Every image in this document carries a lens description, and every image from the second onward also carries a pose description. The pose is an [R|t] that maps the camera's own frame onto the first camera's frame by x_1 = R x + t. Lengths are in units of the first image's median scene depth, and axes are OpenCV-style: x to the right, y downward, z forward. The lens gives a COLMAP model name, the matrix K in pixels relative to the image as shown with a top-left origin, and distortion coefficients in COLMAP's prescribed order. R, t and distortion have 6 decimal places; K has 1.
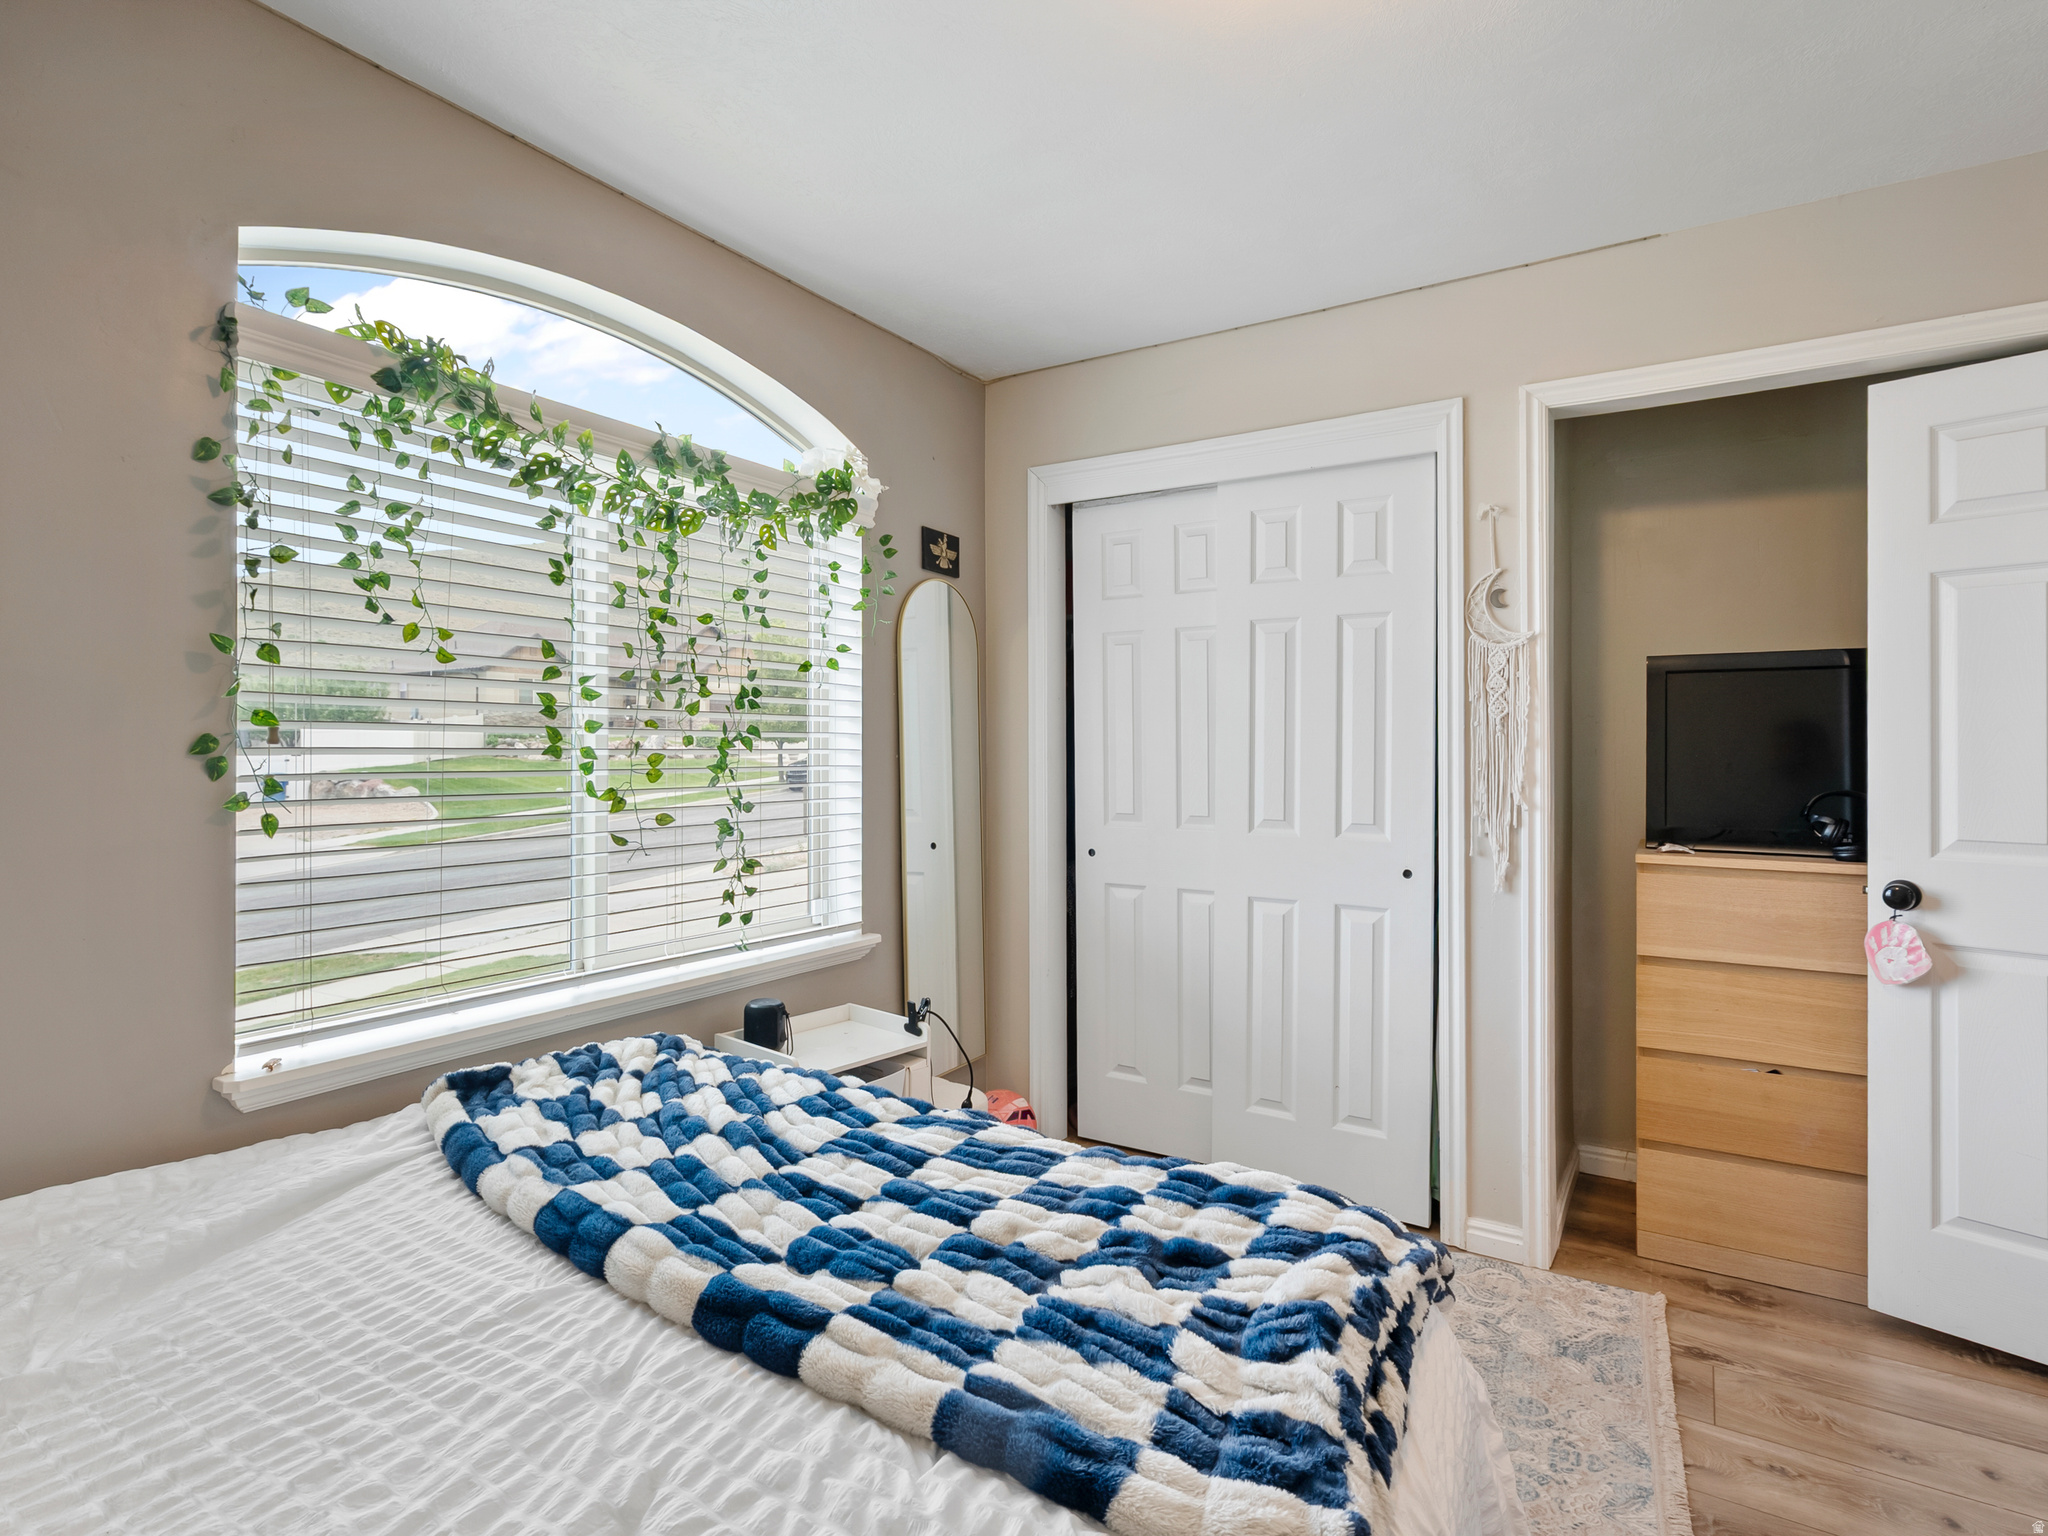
lens RADIAL K [[1042.1, 0, 1018.5], [0, 1042.1, 752.0], [0, 0, 1]] dist [-0.004631, 0.005199]
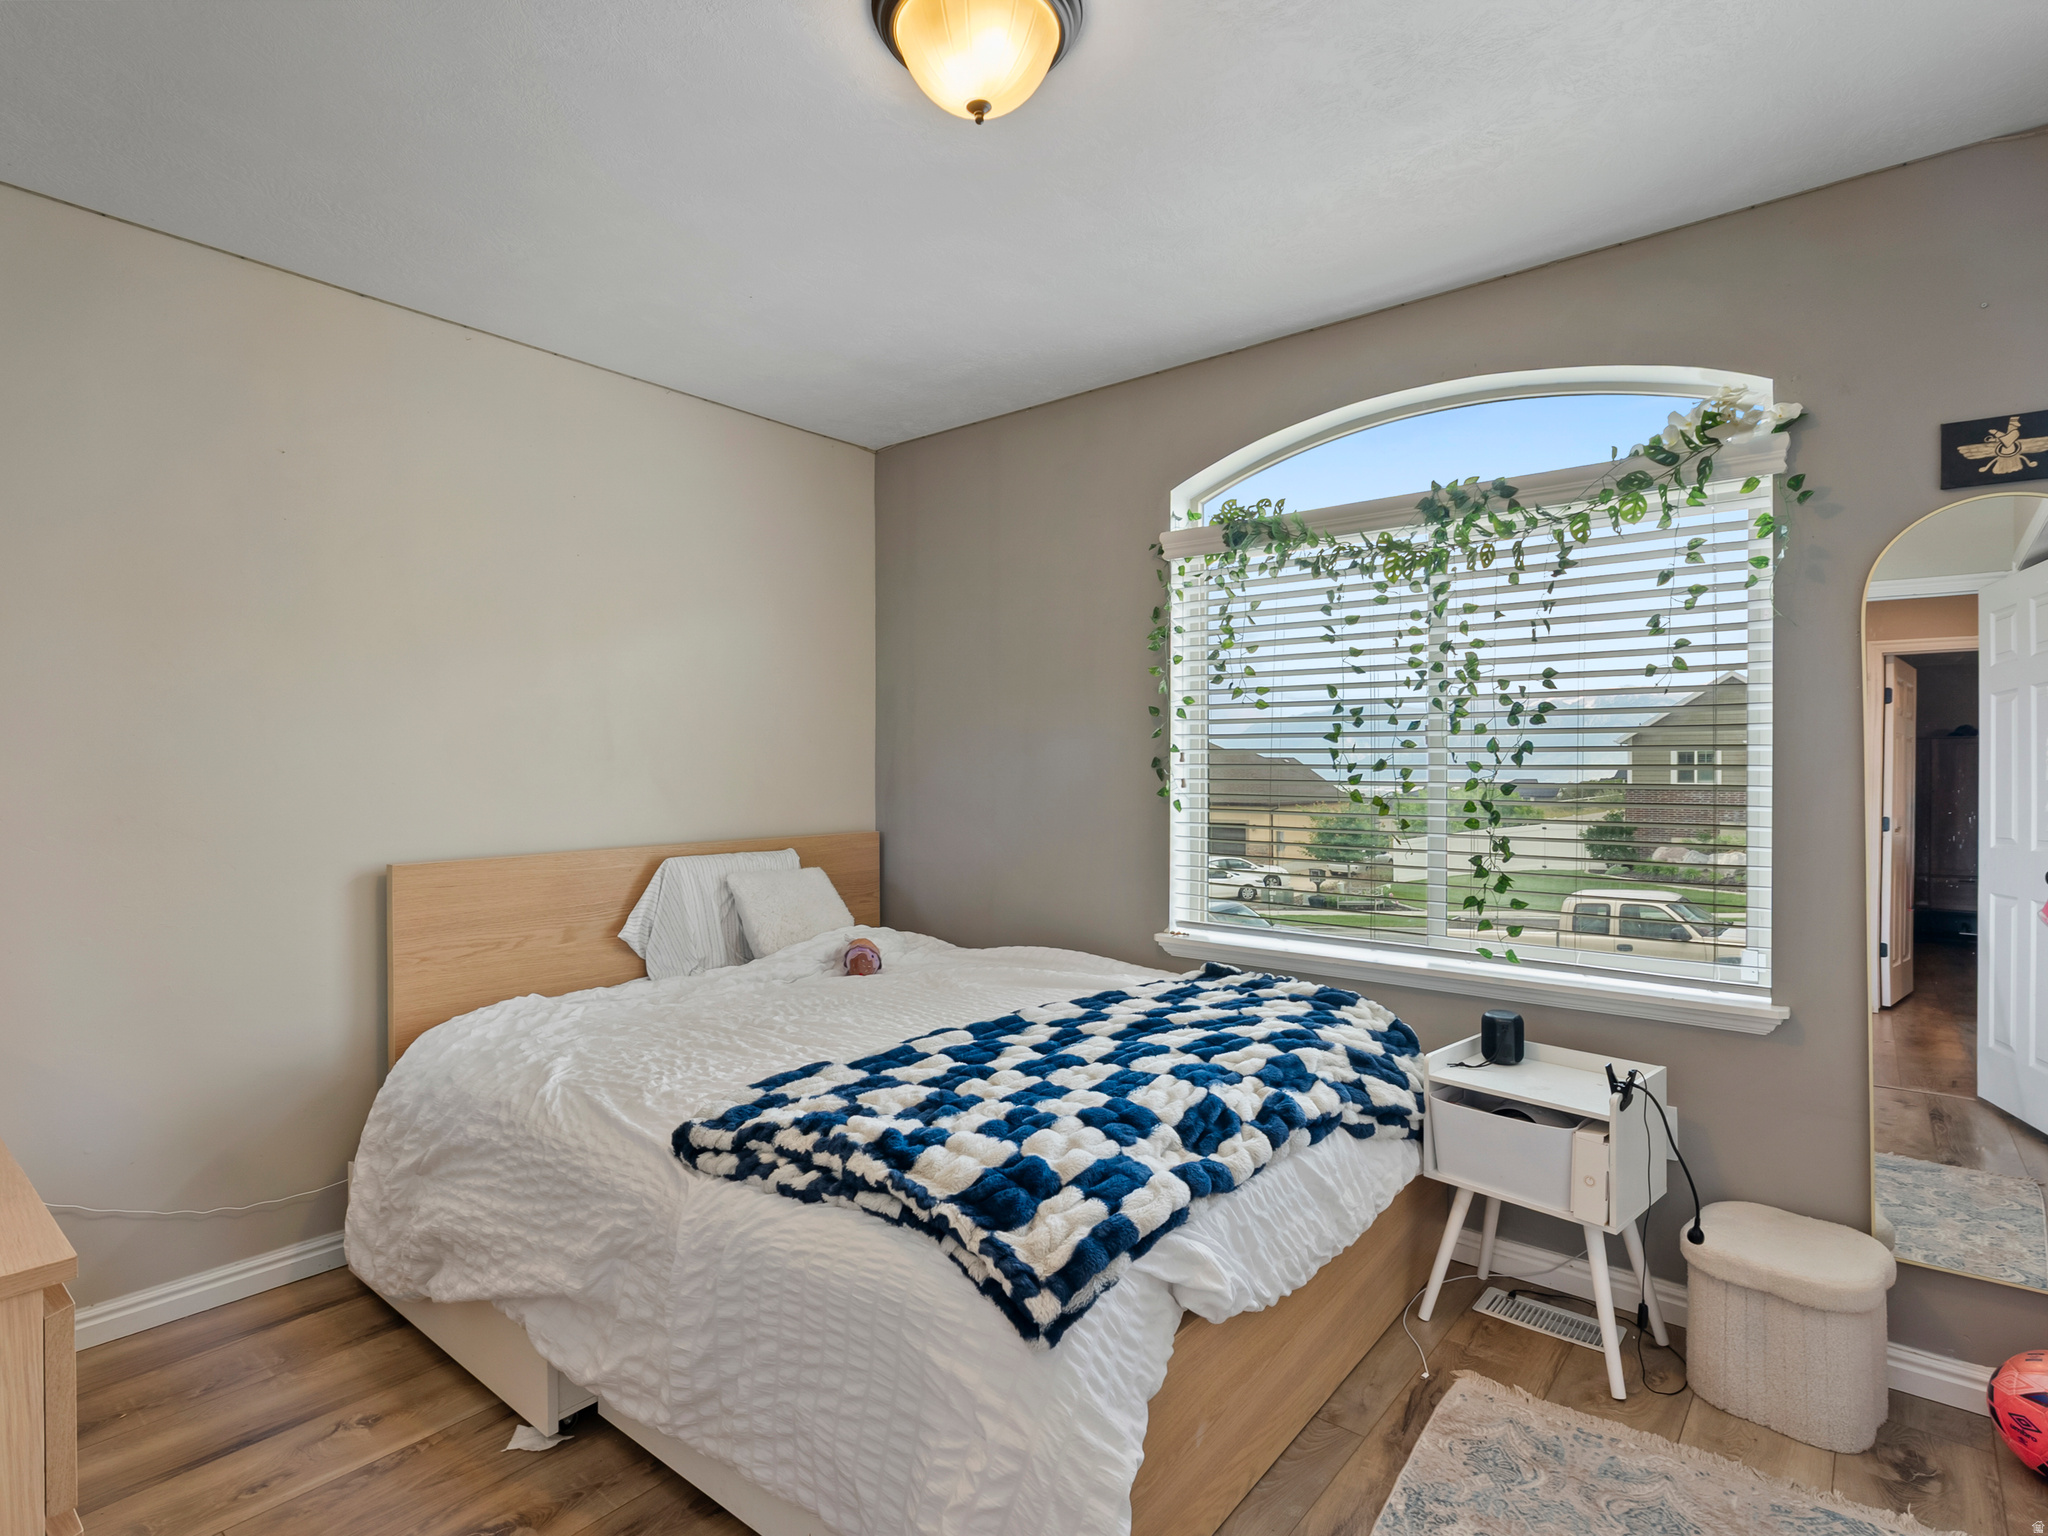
lens RADIAL K [[1042.1, 0, 1019.9], [0, 1042.1, 771.1], [0, 0, 1]] dist [-0.004631, 0.005199]
pose [[-0.112910, 0.019661, -0.993411, 1.036718], [0.007616, 0.999792, 0.018922, -0.025022], [0.993576, -0.005429, -0.113036, 0.816420]]
